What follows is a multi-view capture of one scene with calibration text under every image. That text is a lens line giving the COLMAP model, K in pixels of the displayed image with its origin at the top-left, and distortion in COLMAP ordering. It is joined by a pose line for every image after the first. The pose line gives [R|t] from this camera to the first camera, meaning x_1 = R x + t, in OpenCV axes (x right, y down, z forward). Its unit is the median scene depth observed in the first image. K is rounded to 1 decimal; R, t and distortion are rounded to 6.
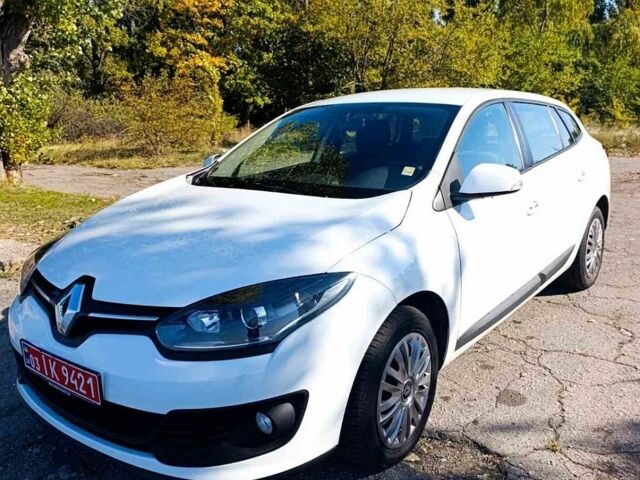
lens RADIAL K [[576.1, 0, 320.1], [0, 576.1, 240.1], [0, 0, 1]] dist [-0.012981, -0.004148]
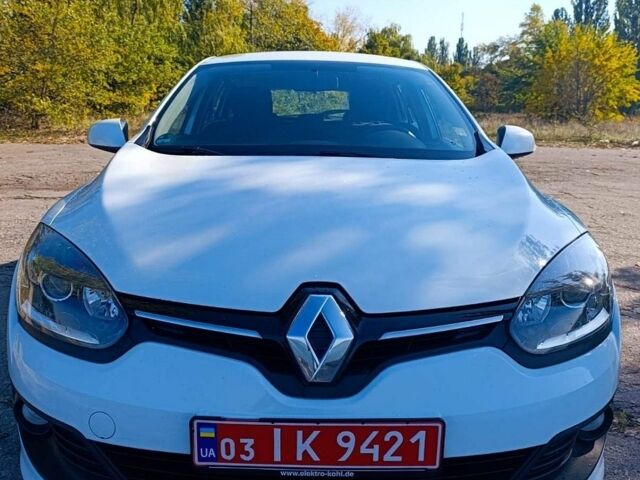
lens RADIAL K [[576.1, 0, 319.9], [0, 576.1, 239.9], [0, 0, 1]] dist [-0.012981, -0.004148]
pose [[0.782584, -0.099767, 0.614499, -0.810890], [0.092709, 0.994745, 0.043434, -0.008896], [-0.615603, 0.022979, 0.787721, 0.532061]]
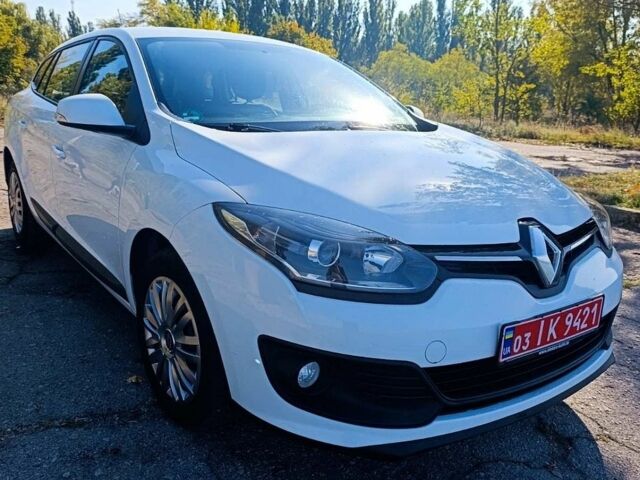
lens RADIAL K [[576.1, 0, 320.4], [0, 576.1, 240.5], [0, 0, 1]] dist [-0.012981, -0.004148]
pose [[0.275896, -0.191235, 0.941972, -1.357096], [0.151654, 0.976394, 0.153805, -0.085286], [-0.949148, 0.100420, 0.298385, 1.080801]]
